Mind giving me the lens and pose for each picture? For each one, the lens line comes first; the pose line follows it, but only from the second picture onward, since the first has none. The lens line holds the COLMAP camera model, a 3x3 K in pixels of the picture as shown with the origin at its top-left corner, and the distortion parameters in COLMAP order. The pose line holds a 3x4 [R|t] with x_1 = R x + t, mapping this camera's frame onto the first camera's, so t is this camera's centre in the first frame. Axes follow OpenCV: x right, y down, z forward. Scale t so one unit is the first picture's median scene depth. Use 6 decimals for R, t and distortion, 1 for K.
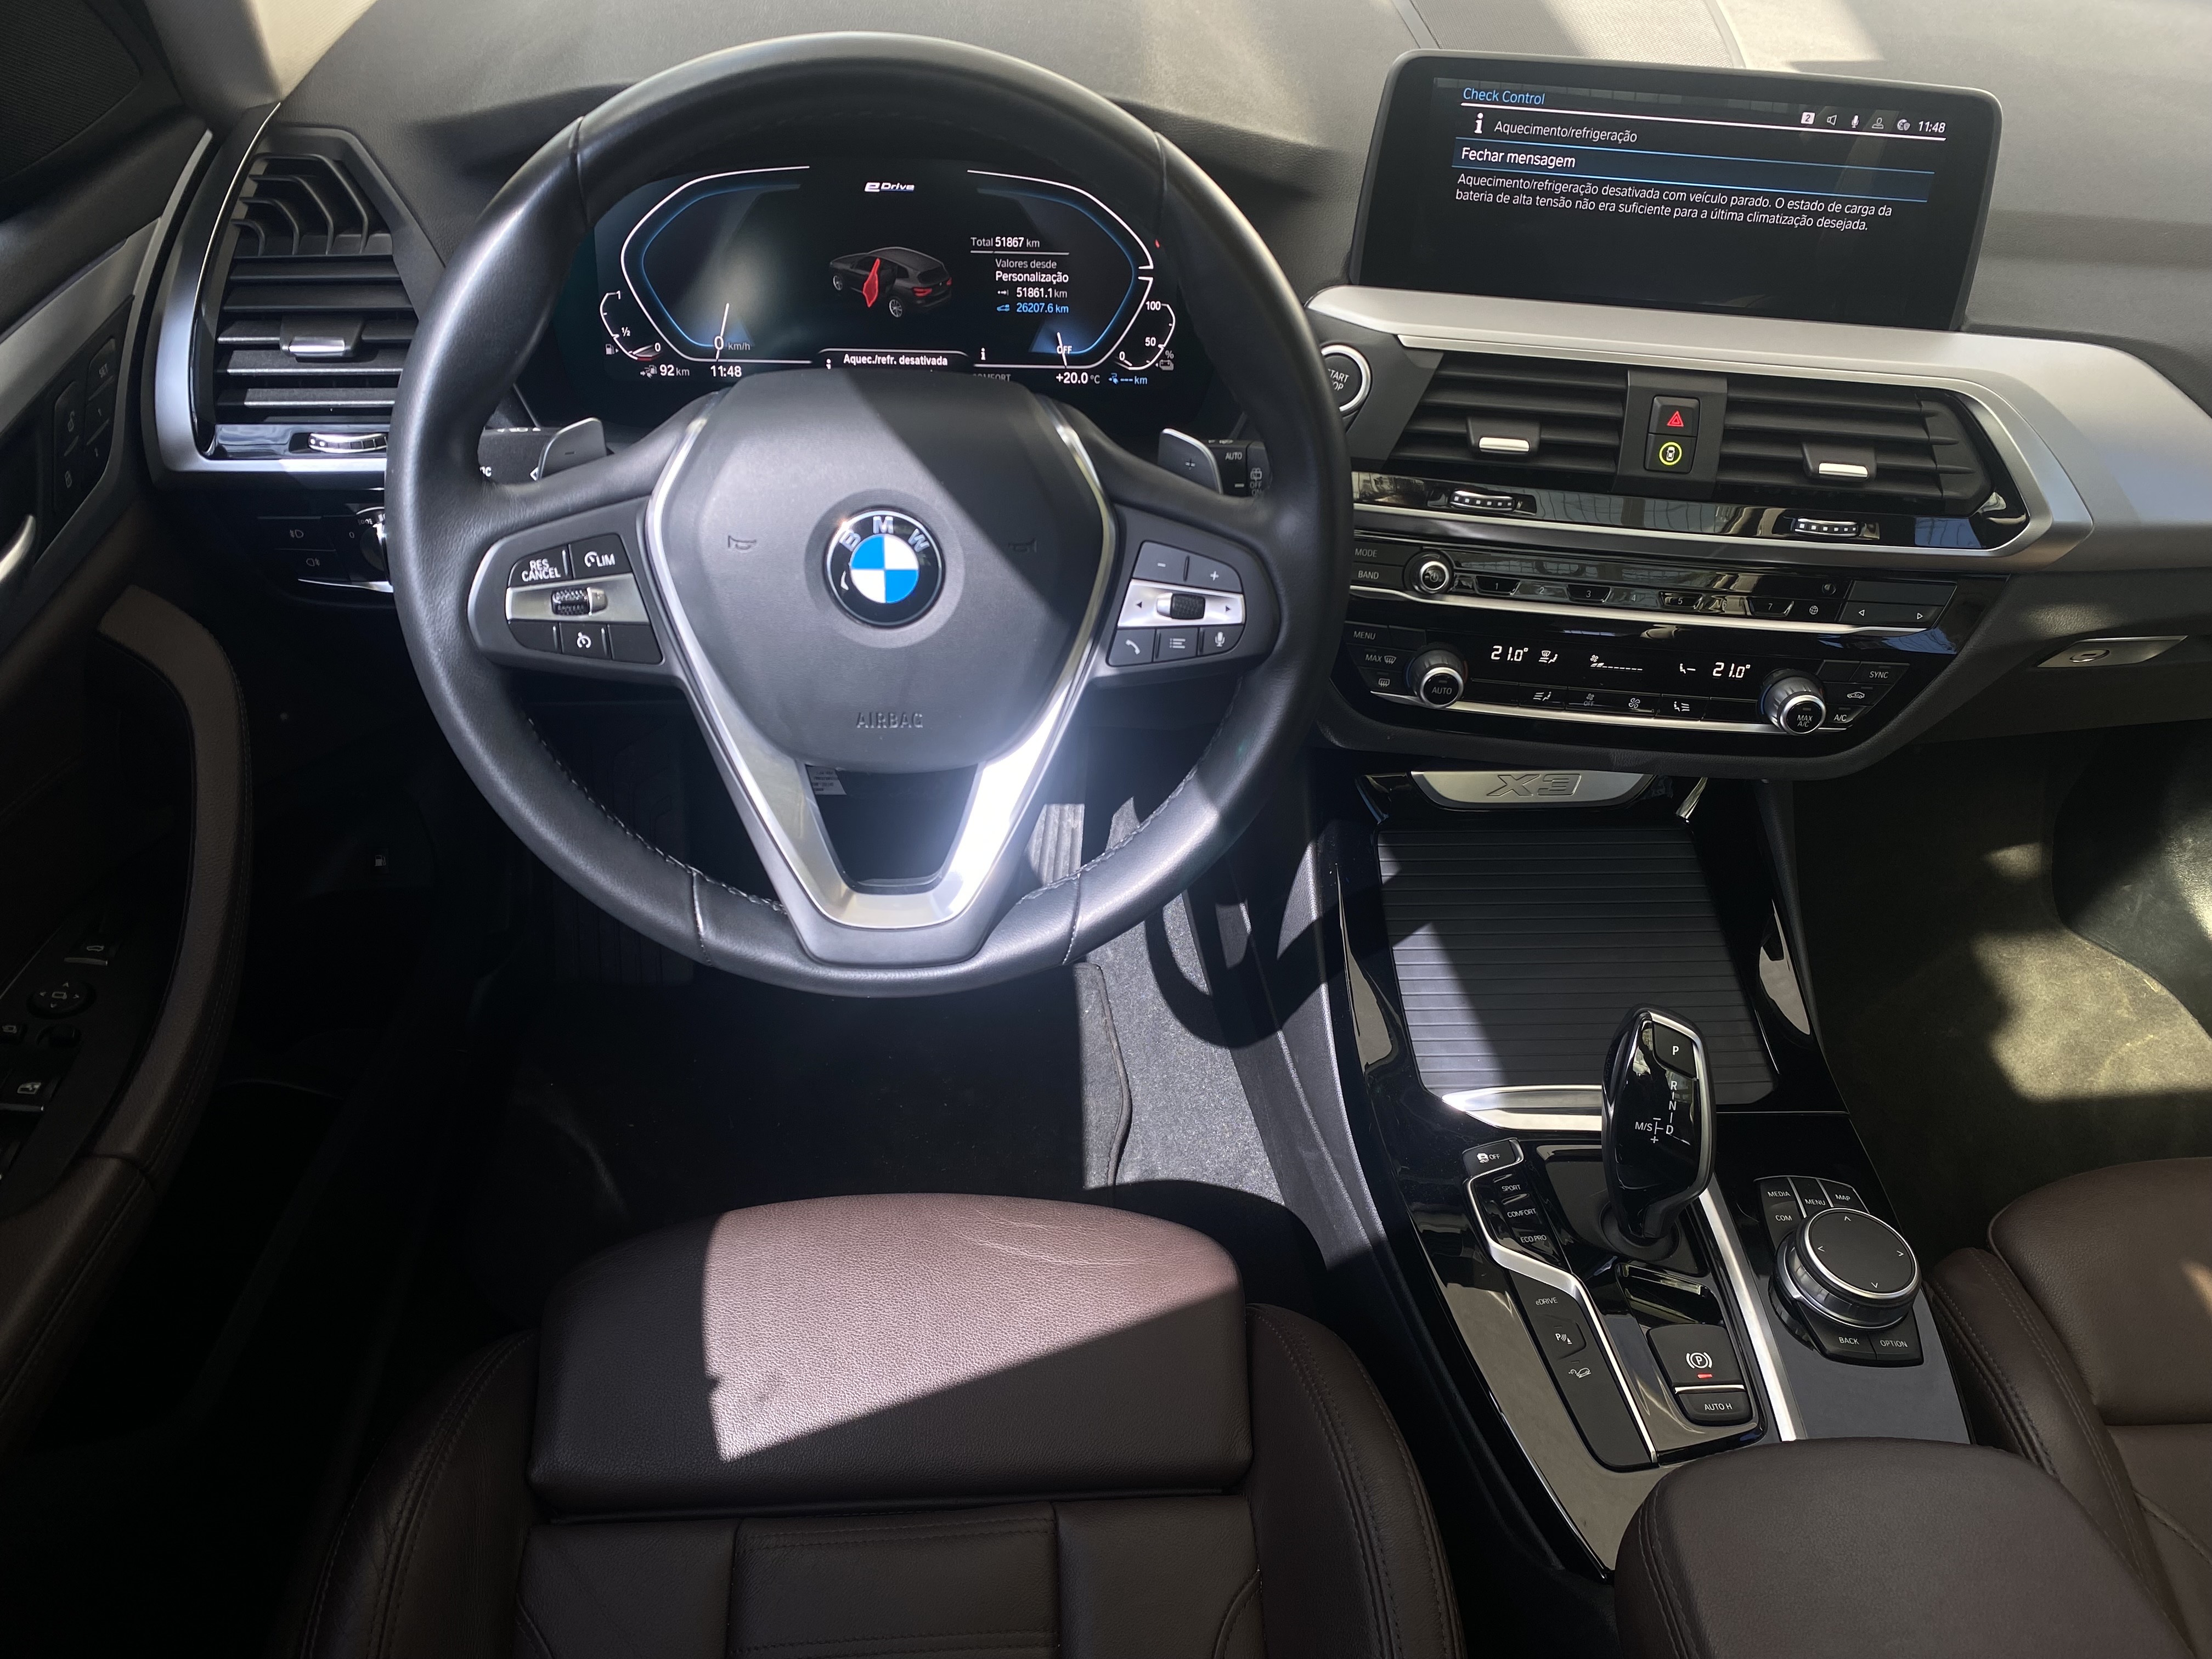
lens RADIAL K [[1702.8, 0, 1108.5], [0, 1702.8, 903.2], [0, 0, 1]] dist [0.019775, -0.027007]
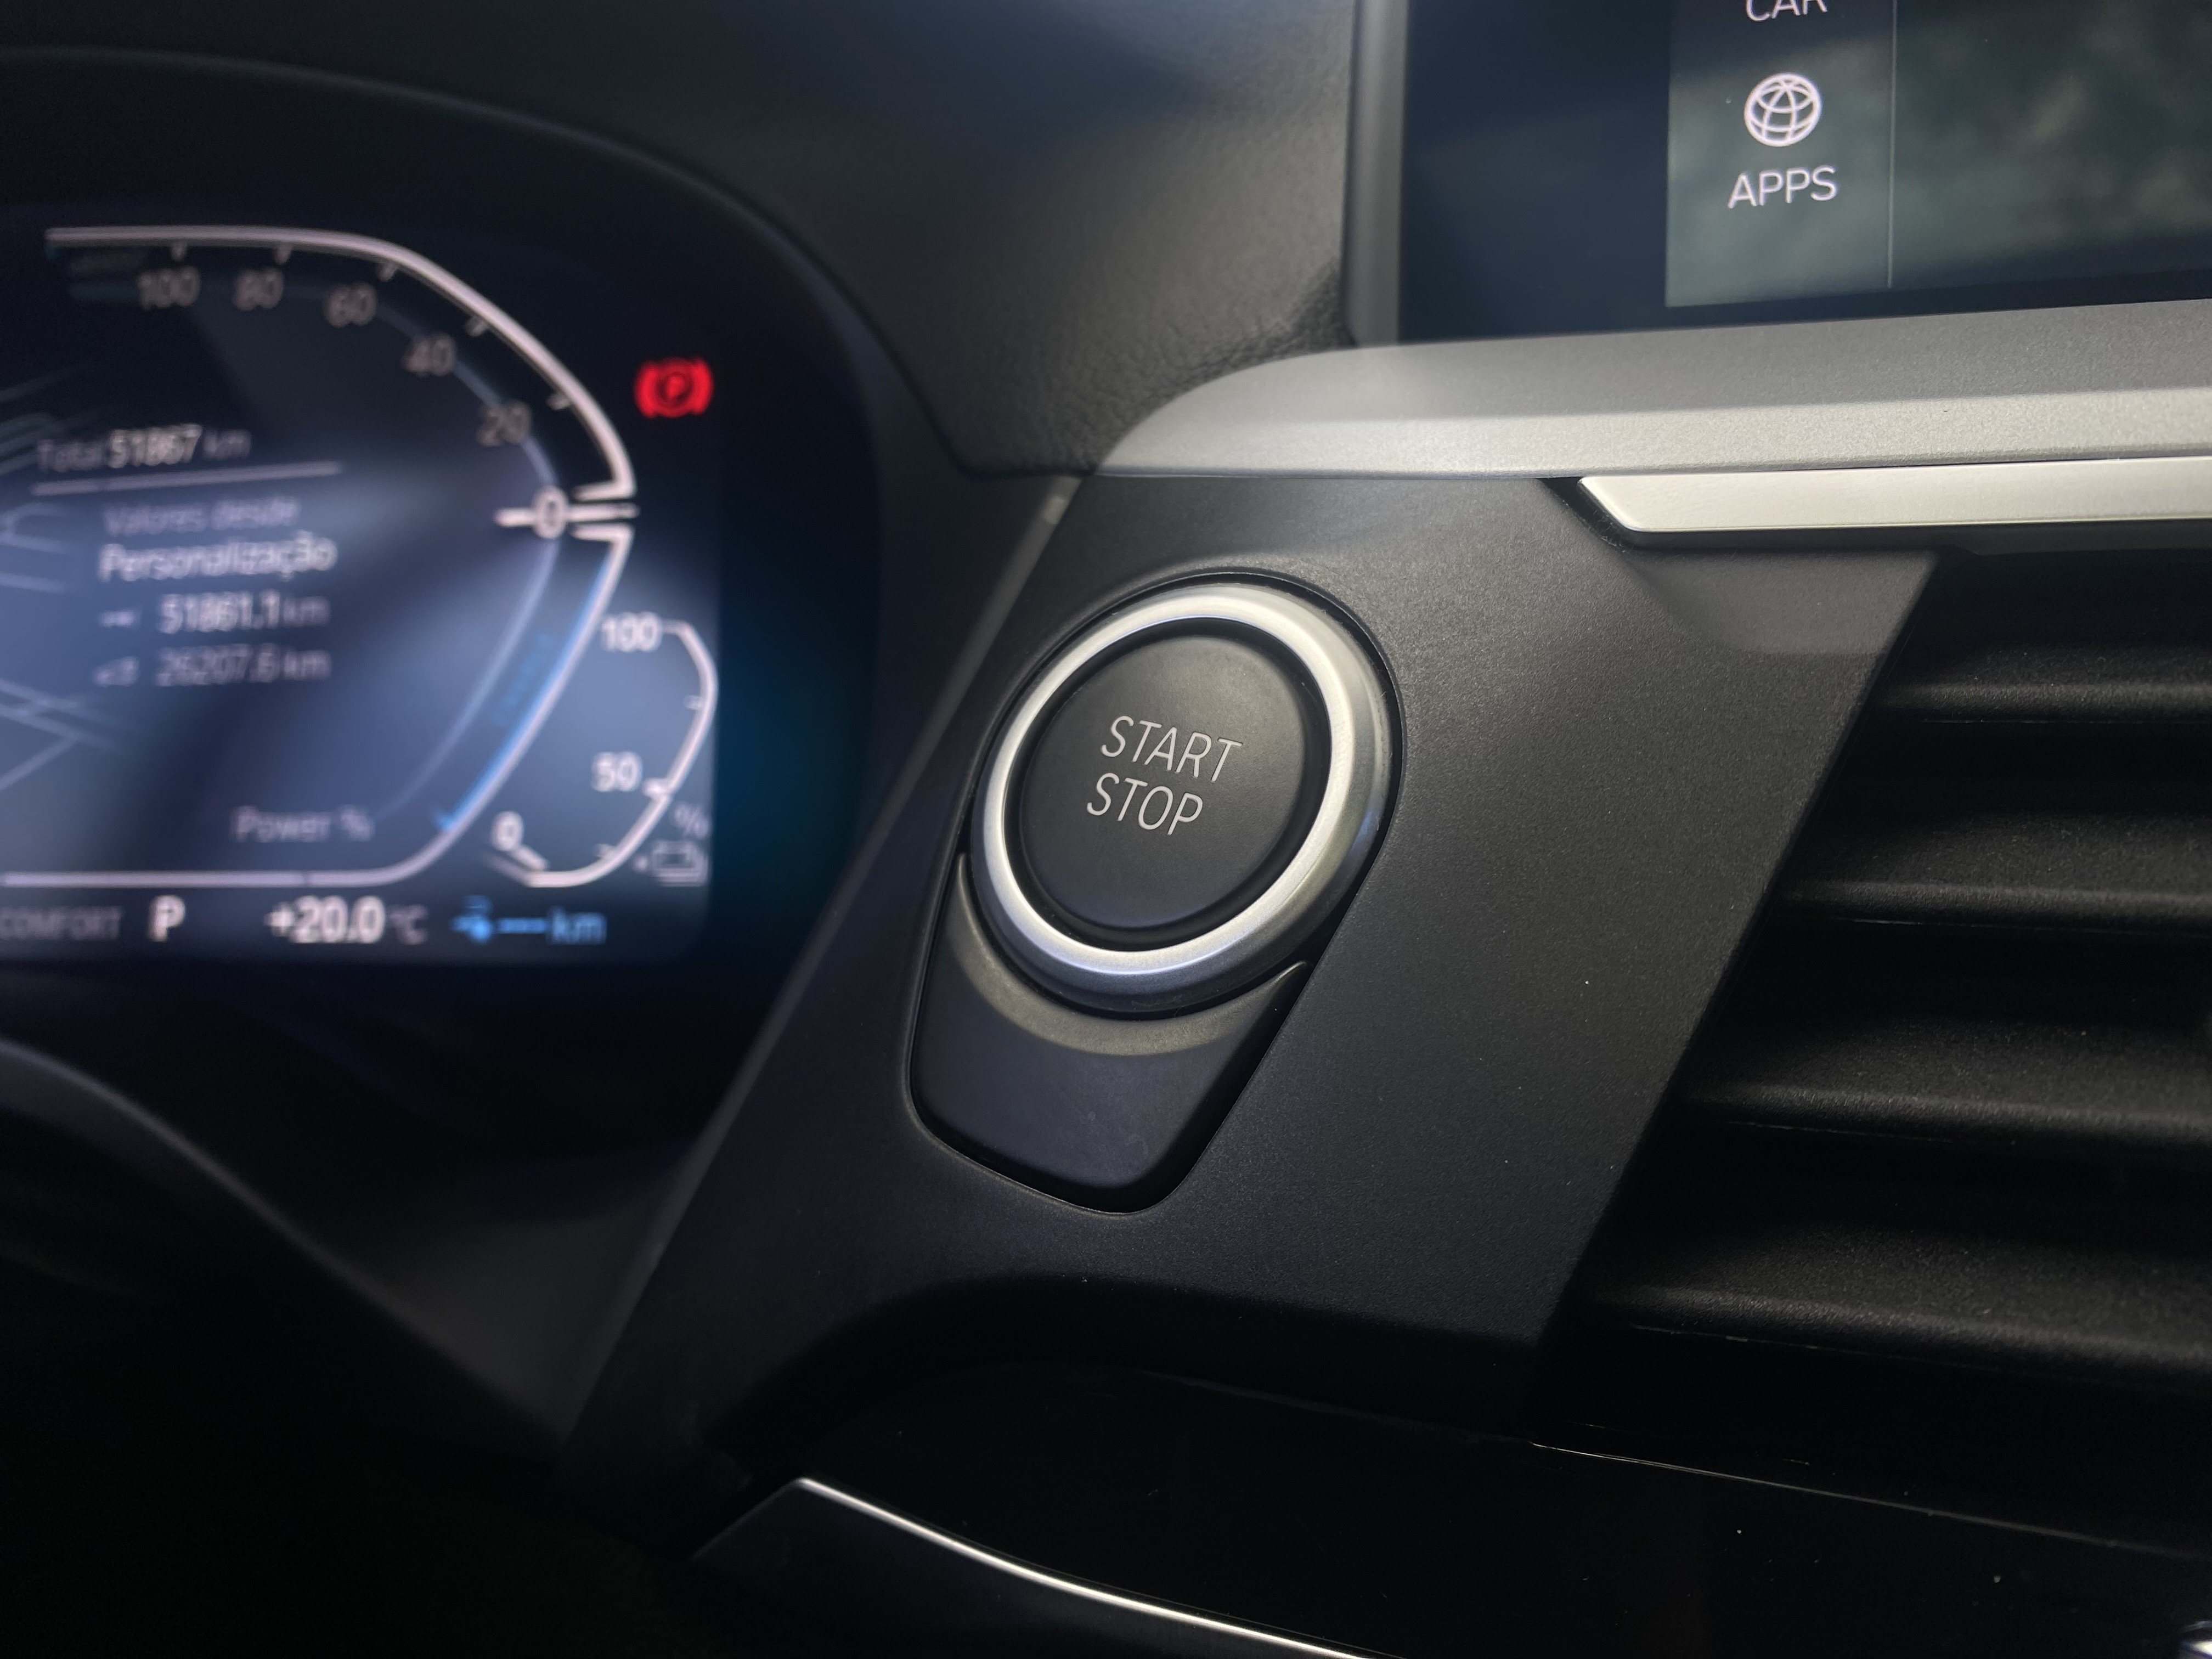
lens RADIAL K [[1707.0, 0, 1110.4], [0, 1707.0, 818.7], [0, 0, 1]] dist [0.000441, -0.001741]
pose [[0.953133, -0.040427, -0.299839, 0.165253], [-0.106756, 0.882351, -0.458323, -0.224547], [0.283091, 0.468852, 0.836682, 0.835898]]
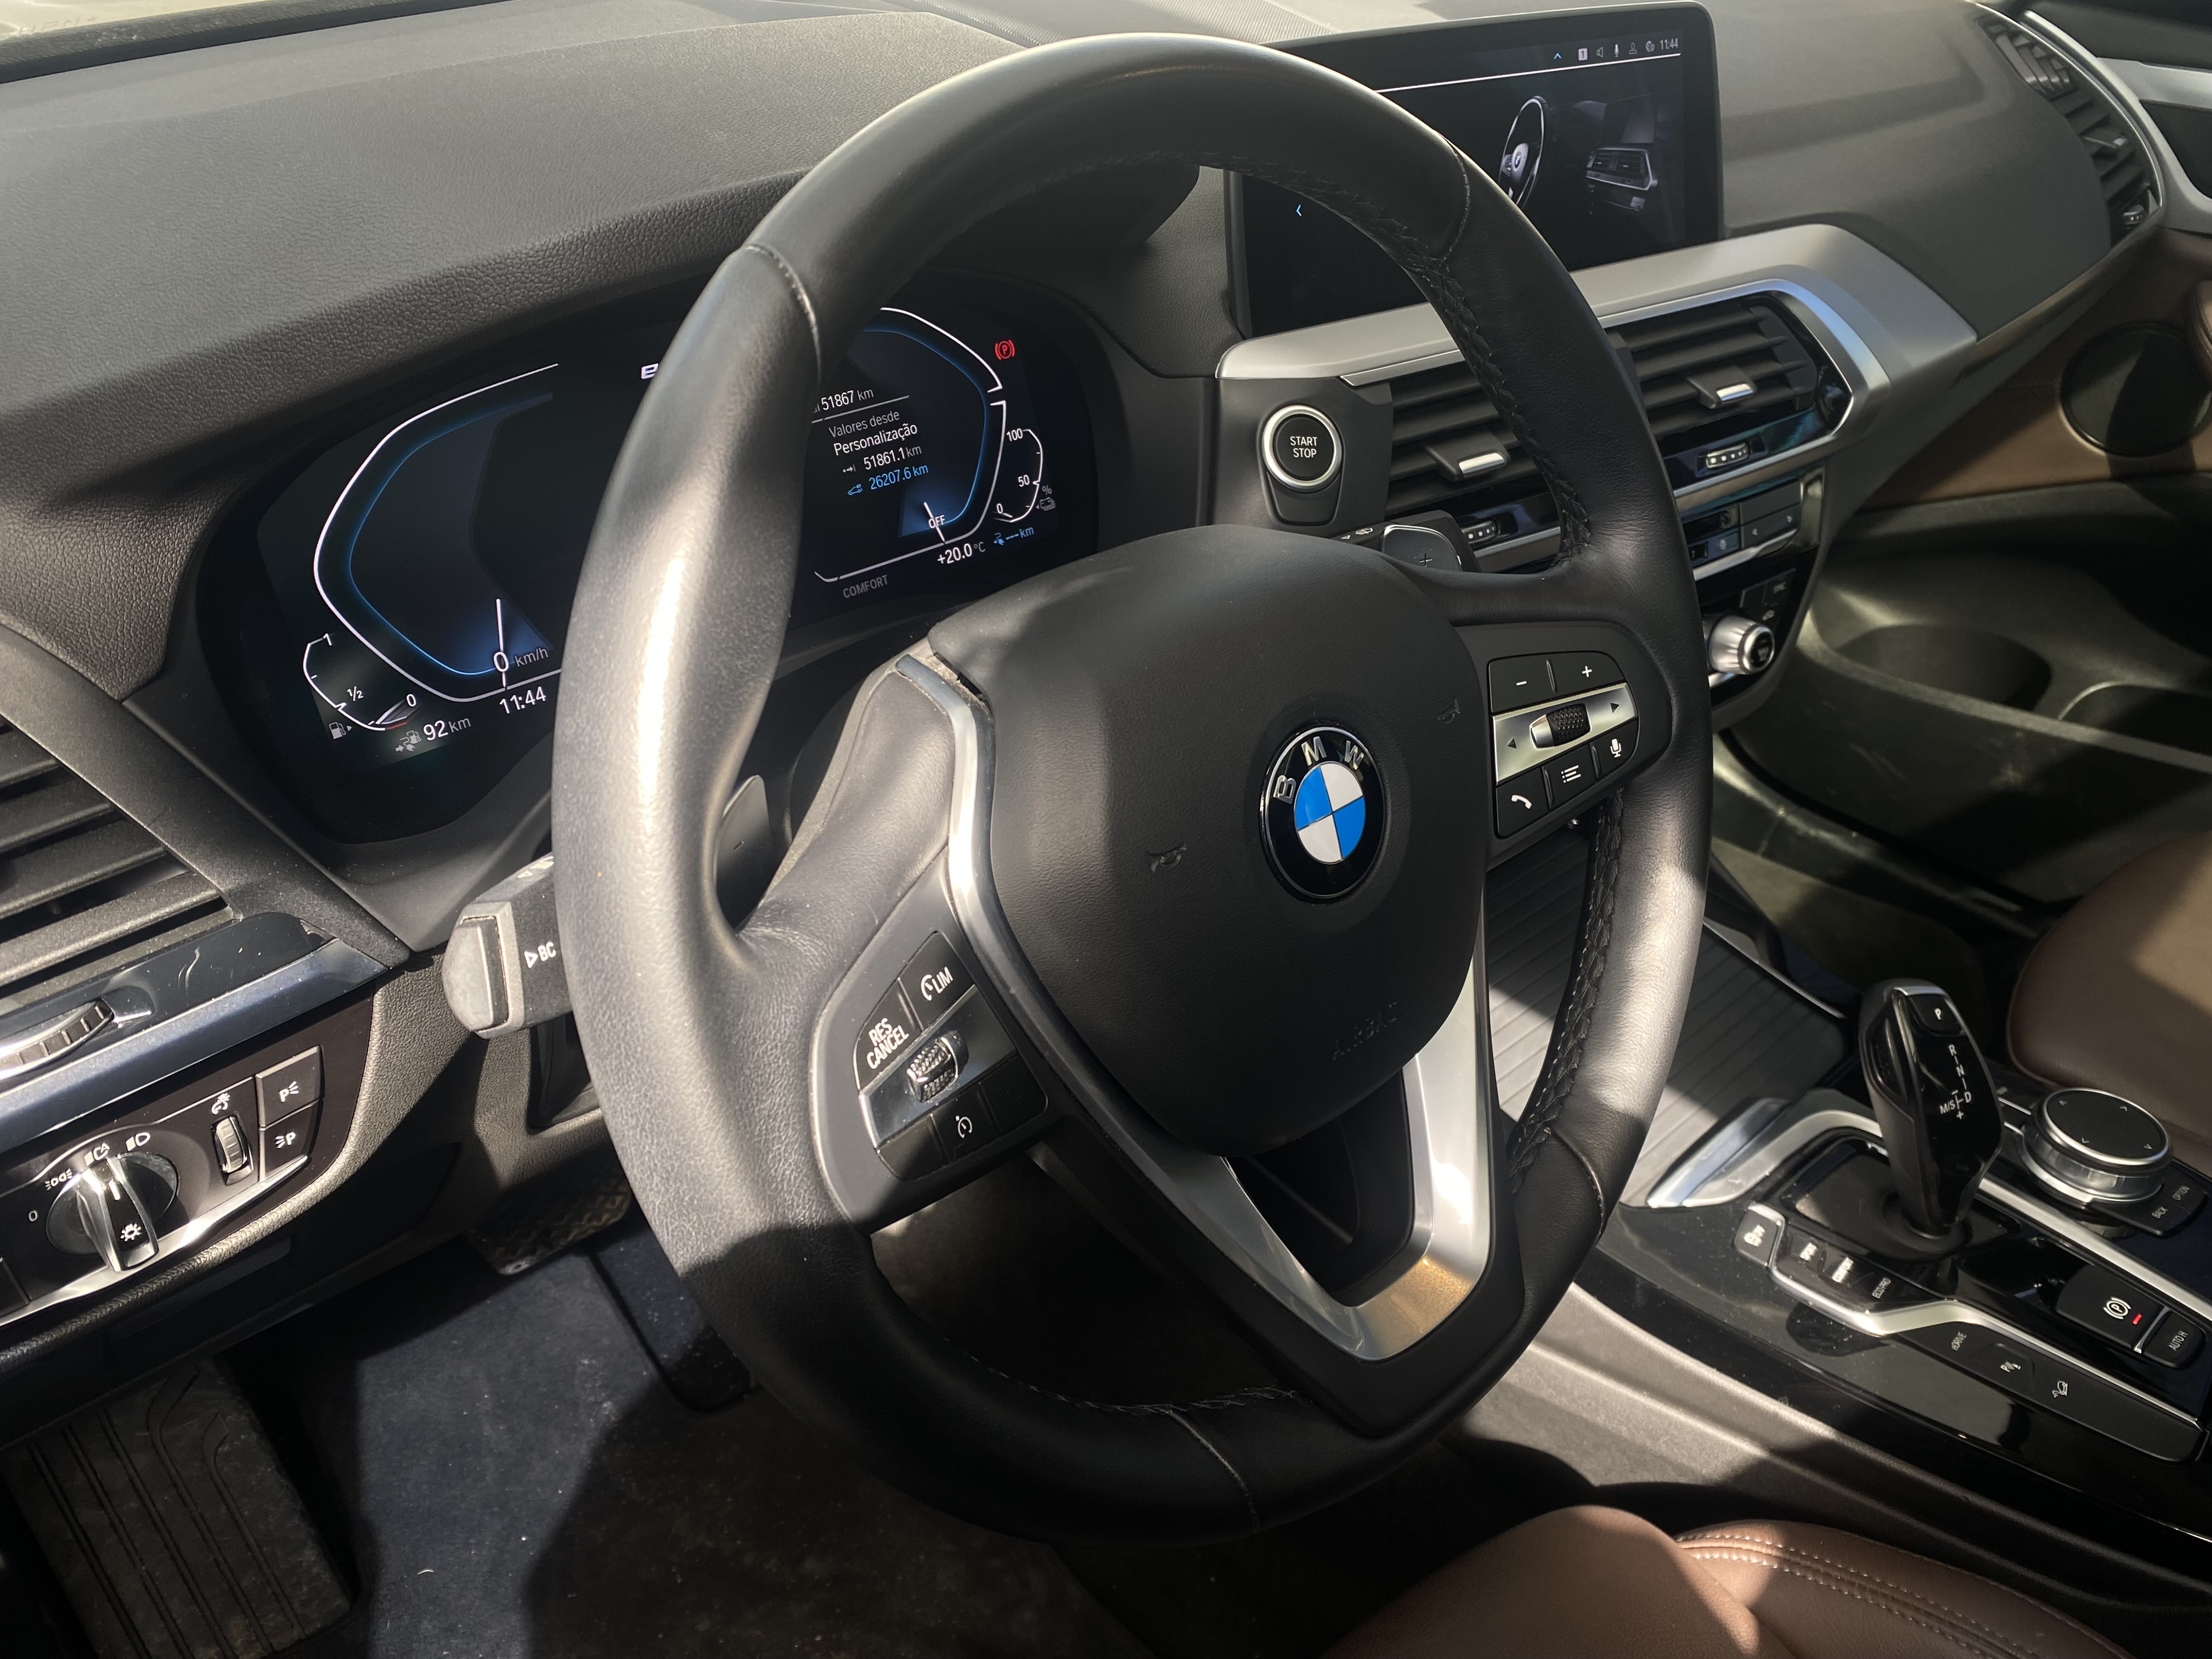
lens RADIAL K [[1788.7, 0, 1117.6], [0, 1788.7, 851.4], [0, 0, 1]] dist [0.042485, -0.023085]
pose [[0.760512, -0.376192, 0.529246, -0.430041], [0.440533, 0.897722, 0.005074, -0.171181], [-0.477024, 0.229292, 0.848453, 0.354117]]
